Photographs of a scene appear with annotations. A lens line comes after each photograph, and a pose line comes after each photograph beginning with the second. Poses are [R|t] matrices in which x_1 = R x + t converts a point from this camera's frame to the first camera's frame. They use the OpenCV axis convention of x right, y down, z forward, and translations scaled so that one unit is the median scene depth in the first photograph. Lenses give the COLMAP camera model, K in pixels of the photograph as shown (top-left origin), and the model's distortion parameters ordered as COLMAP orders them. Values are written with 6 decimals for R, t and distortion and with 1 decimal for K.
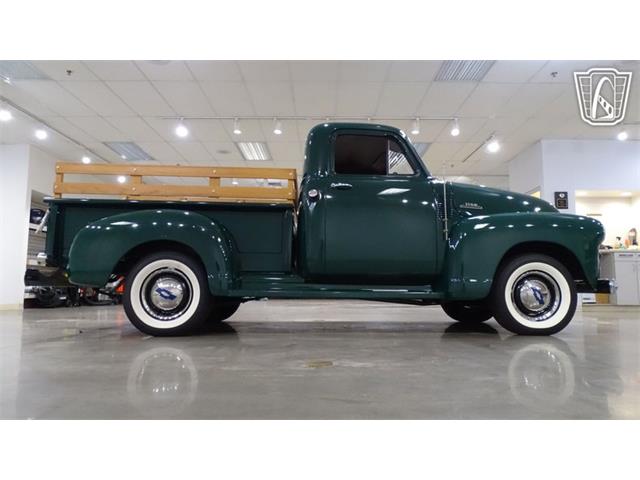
lens RADIAL K [[455.7, 0, 318.9], [0, 455.7, 236.5], [0, 0, 1]] dist [0.004207, -0.010634]
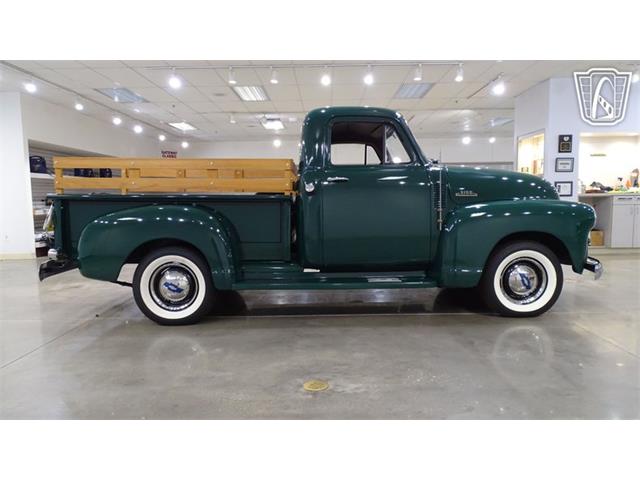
lens RADIAL K [[455.7, 0, 317.0], [0, 455.7, 240.0], [0, 0, 1]] dist [0.004207, -0.010634]
pose [[0.999832, -0.014324, -0.011473, 0.011753], [0.016300, 0.980362, 0.196531, -0.166374], [0.008433, -0.196685, 0.980430, -0.016424]]
